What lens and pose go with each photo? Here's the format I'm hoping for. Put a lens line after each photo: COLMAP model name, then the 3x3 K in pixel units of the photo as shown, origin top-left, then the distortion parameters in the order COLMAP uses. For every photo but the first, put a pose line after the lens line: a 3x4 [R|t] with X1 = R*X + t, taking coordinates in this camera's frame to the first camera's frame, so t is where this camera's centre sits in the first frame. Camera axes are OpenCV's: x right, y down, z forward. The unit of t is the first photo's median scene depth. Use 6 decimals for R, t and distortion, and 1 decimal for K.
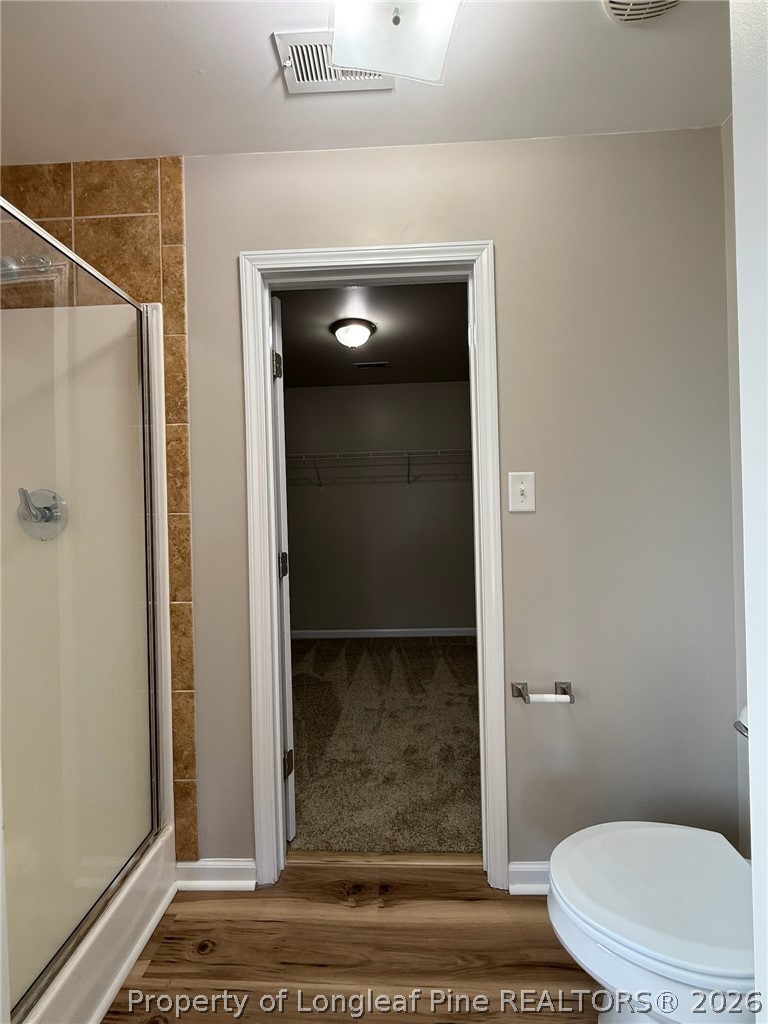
lens RADIAL K [[408.0, 0, 384.6], [0, 408.0, 512.3], [0, 0, 1]] dist [0.000876, 0.000558]
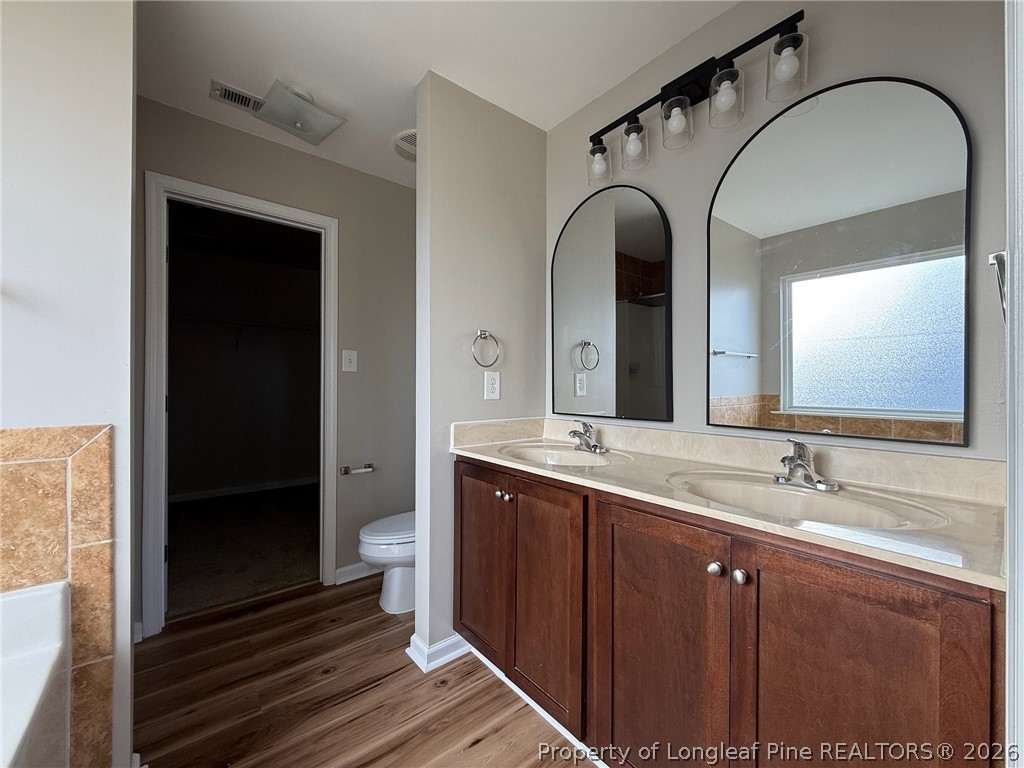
lens RADIAL K [[408.0, 0, 508.4], [0, 408.0, 387.1], [0, 0, 1]] dist [0.000876, 0.000558]
pose [[0.751237, 0.027877, 0.659444, -0.324143], [-0.024458, 0.999597, -0.014393, 0.073288], [-0.659580, -0.005316, 0.751616, -0.820839]]
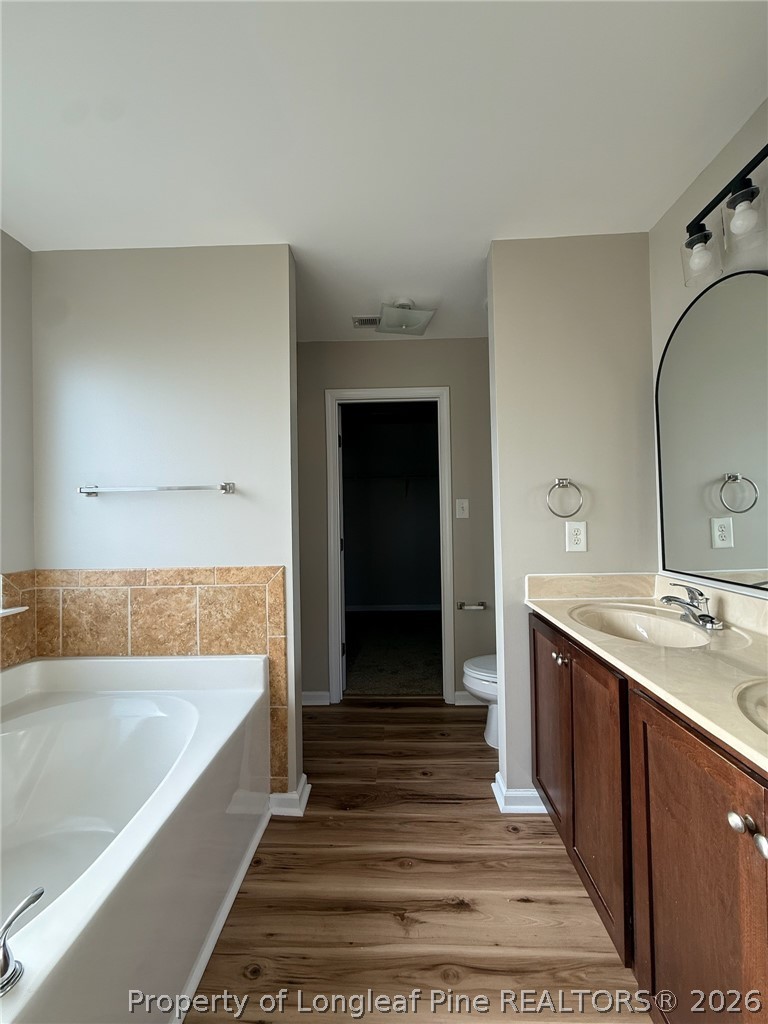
lens RADIAL K [[408.0, 0, 385.1], [0, 408.0, 512.8], [0, 0, 1]] dist [0.000876, 0.000558]
pose [[0.999955, 0.008807, 0.003615, -0.059191], [-0.008777, 0.999928, -0.008221, -0.009141], [-0.003687, 0.008188, 0.999960, -1.029215]]
